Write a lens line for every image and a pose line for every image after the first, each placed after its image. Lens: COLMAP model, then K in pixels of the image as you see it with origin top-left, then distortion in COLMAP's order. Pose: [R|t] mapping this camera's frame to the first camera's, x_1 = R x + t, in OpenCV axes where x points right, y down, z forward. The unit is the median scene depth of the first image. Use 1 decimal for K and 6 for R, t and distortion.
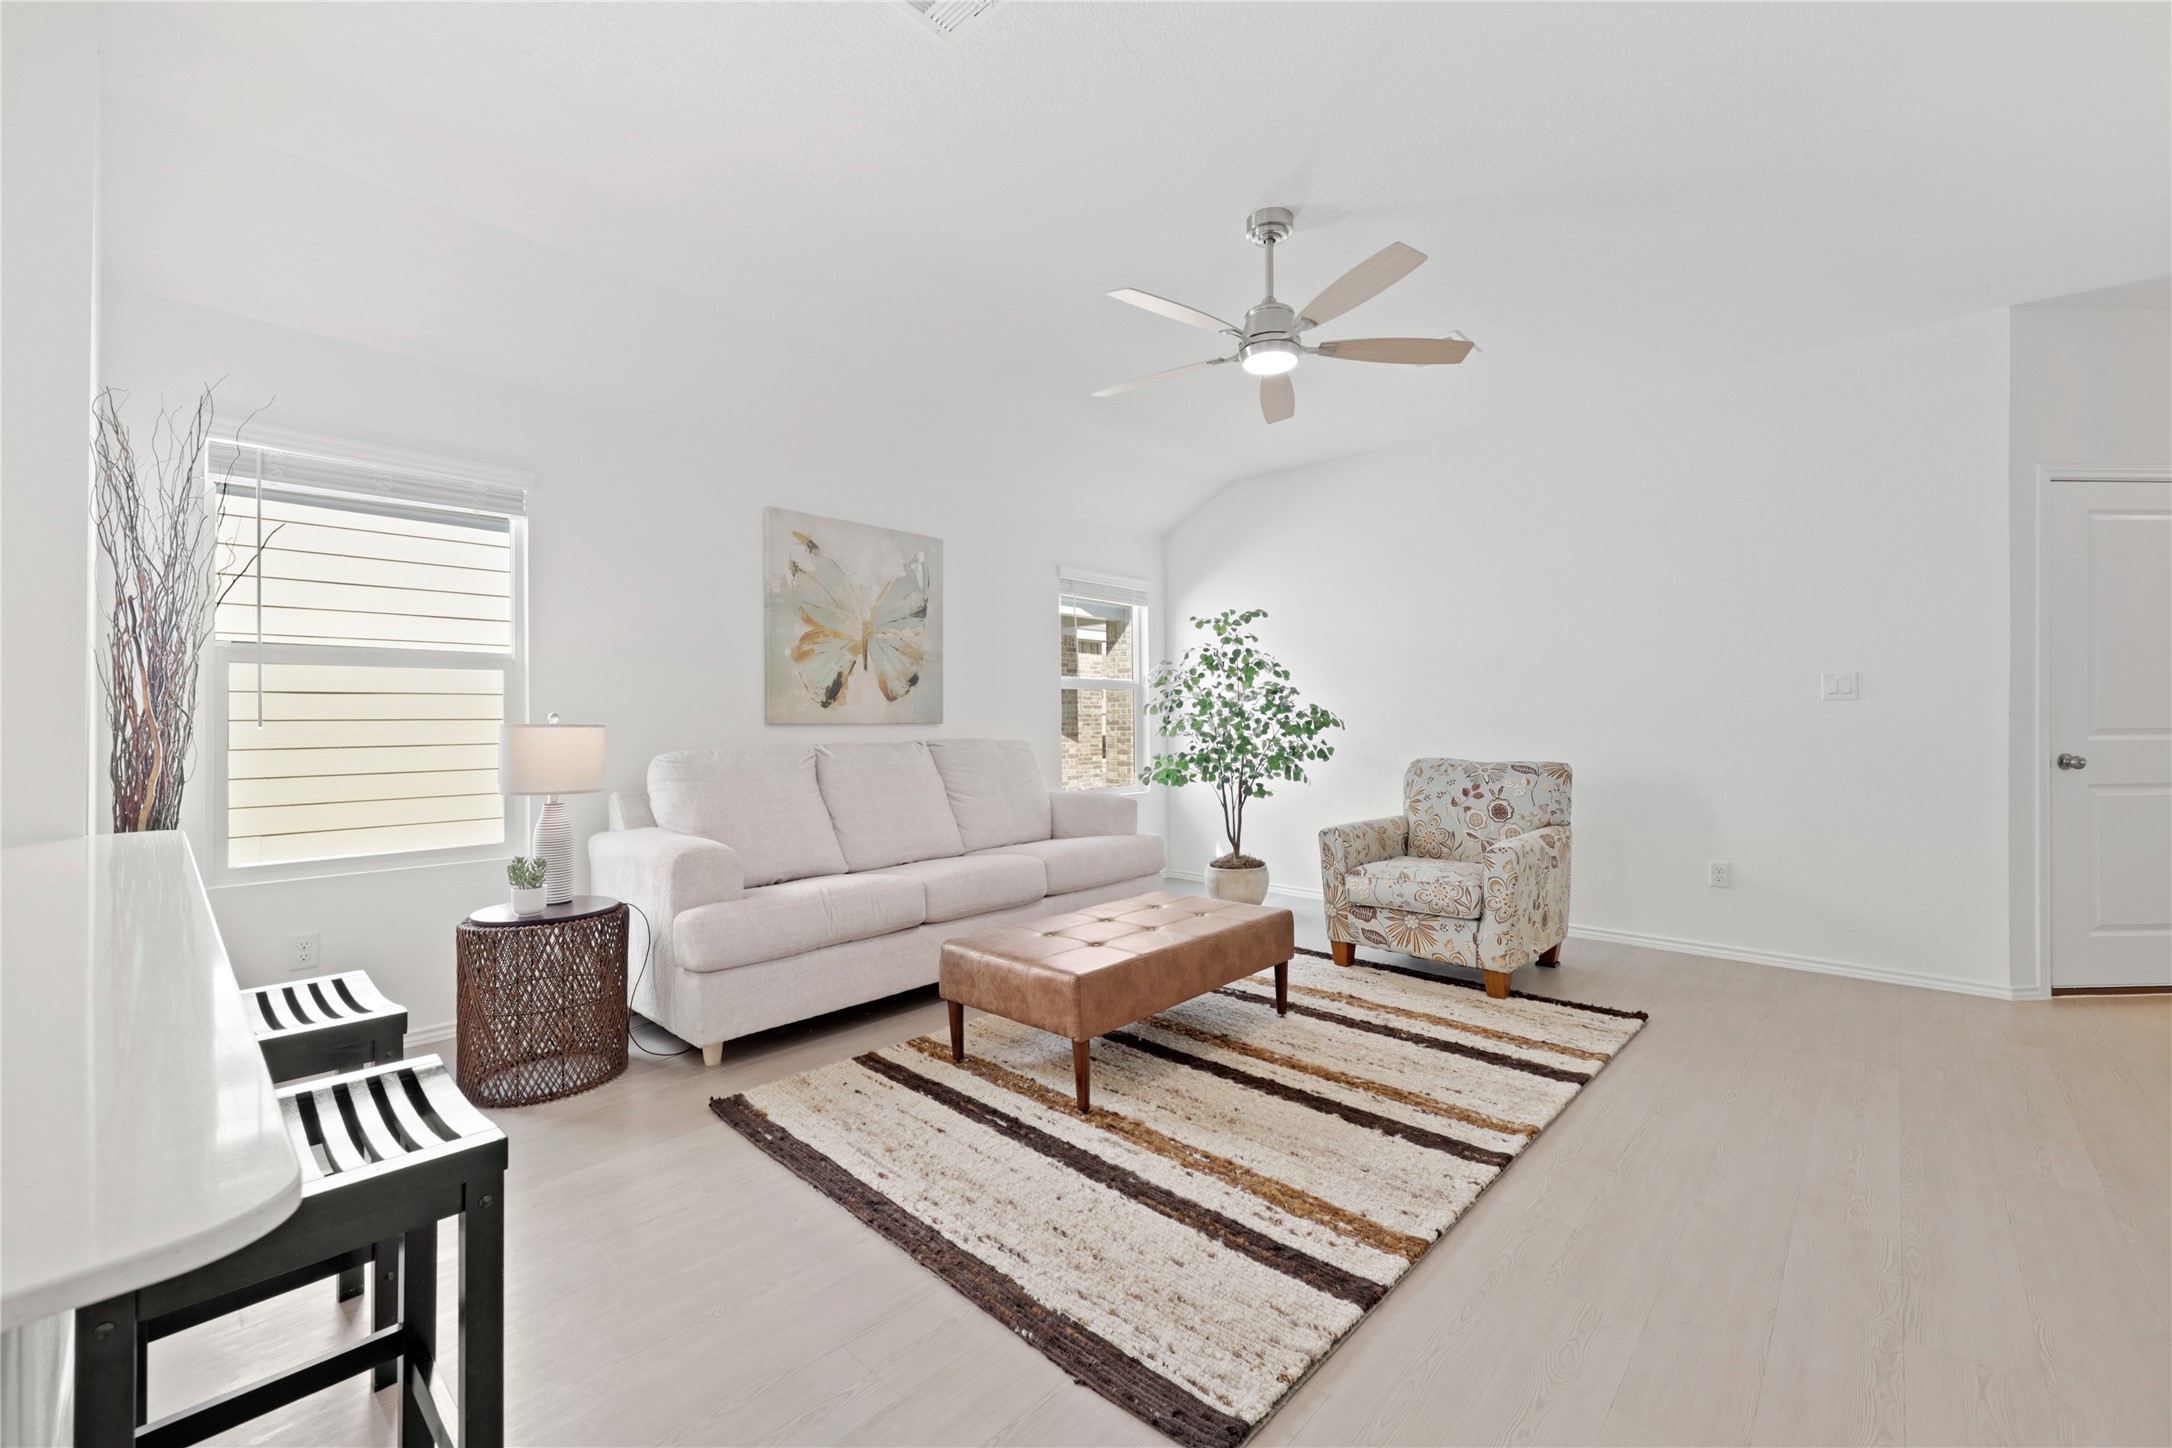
lens RADIAL K [[880.2, 0, 1093.9], [0, 880.2, 719.8], [0, 0, 1]] dist [0.000531, -0.000094]
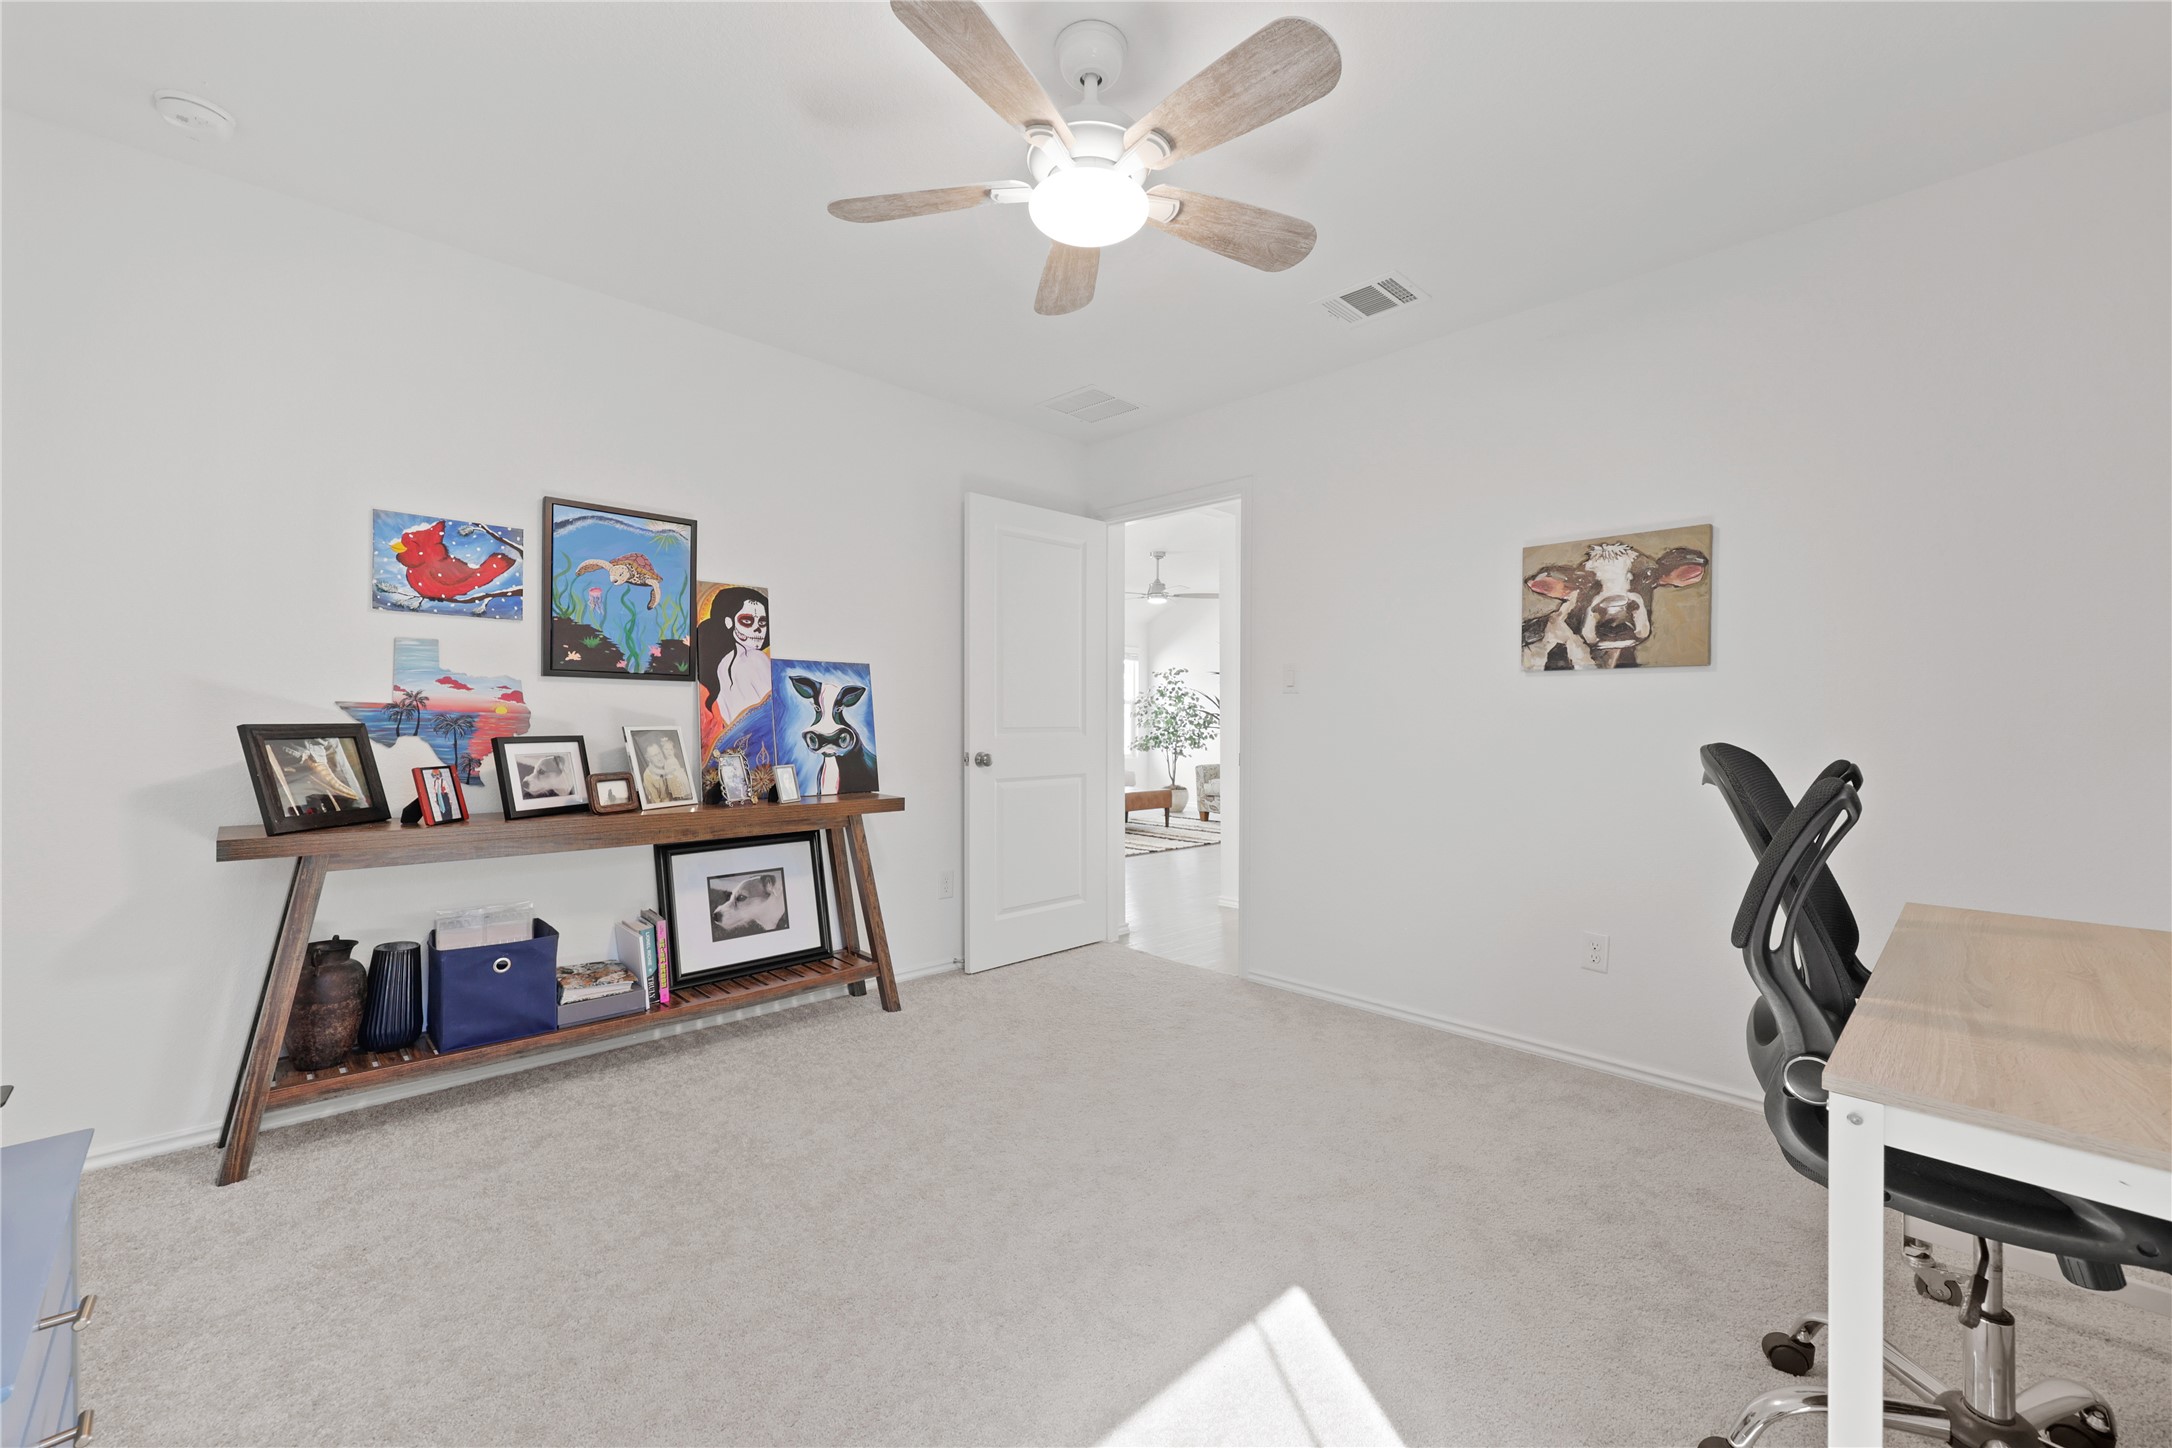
lens RADIAL K [[880.2, 0, 1093.9], [0, 880.2, 719.8], [0, 0, 1]] dist [0.000531, -0.000094]
pose [[0.998738, 0.007569, -0.049653, 0.089494], [-0.007612, 0.999971, -0.000682, 0.001936], [0.049646, 0.001059, 0.998766, -1.338981]]
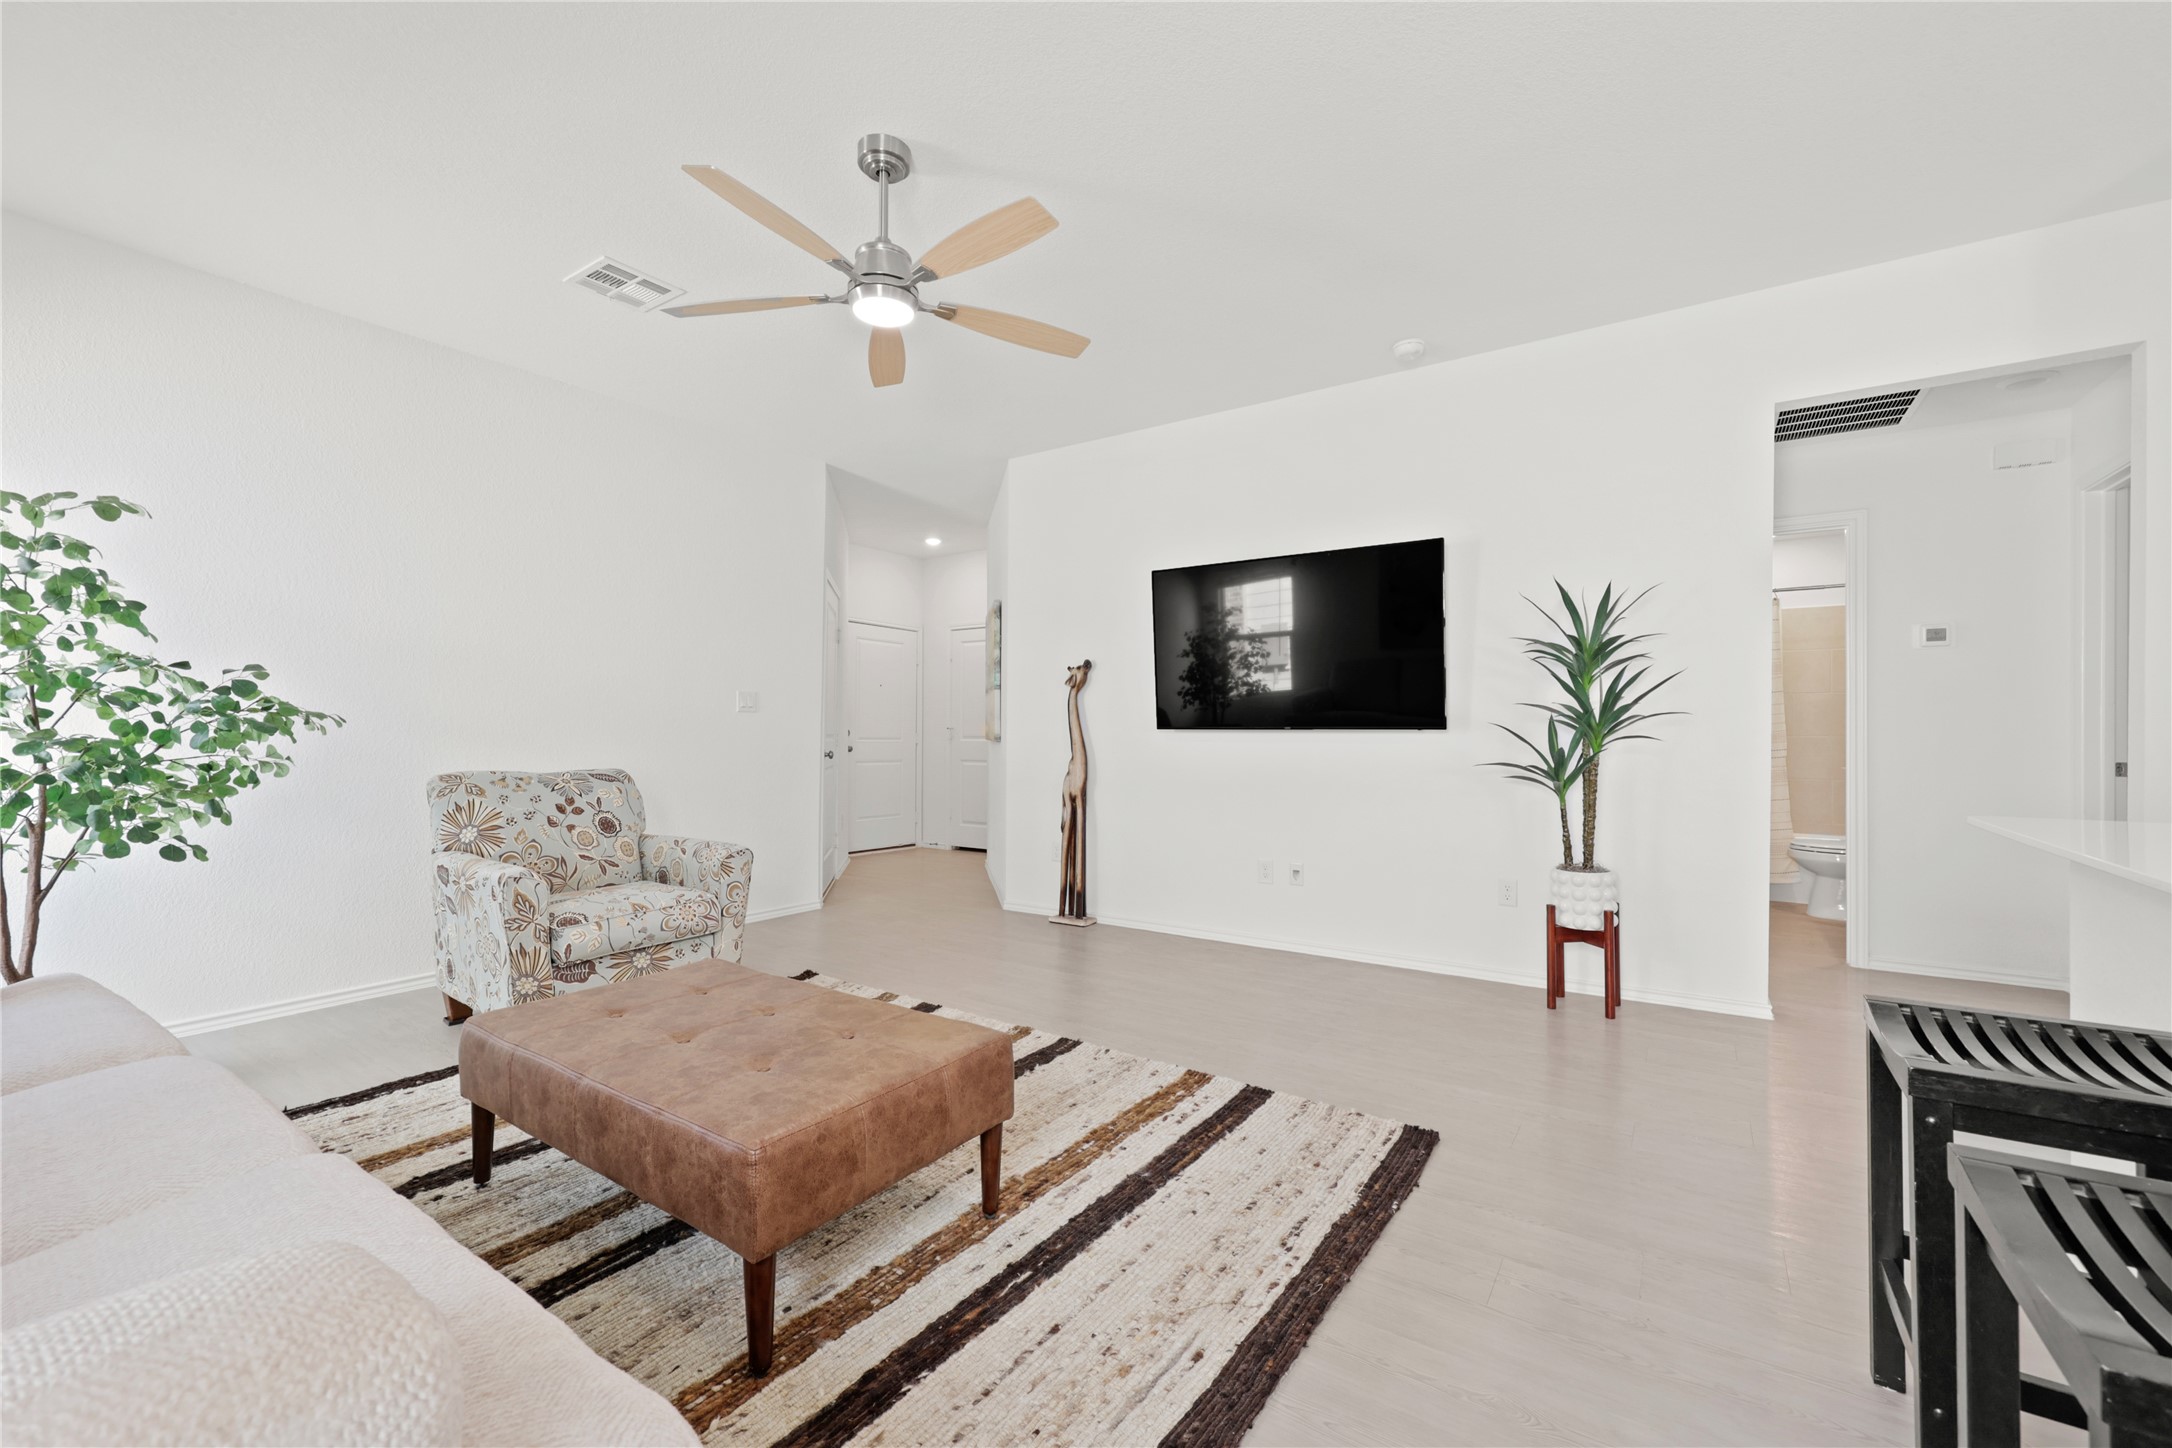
lens RADIAL K [[895.0, 0, 1095.5], [0, 895.0, 732.1], [0, 0, 1]] dist [0.001075, 0.000042]
pose [[-0.155090, 0.009312, 0.987856, -0.485494], [0.001481, 0.999957, -0.009193, 0.018129], [-0.987899, 0.000037, -0.155097, 0.622151]]
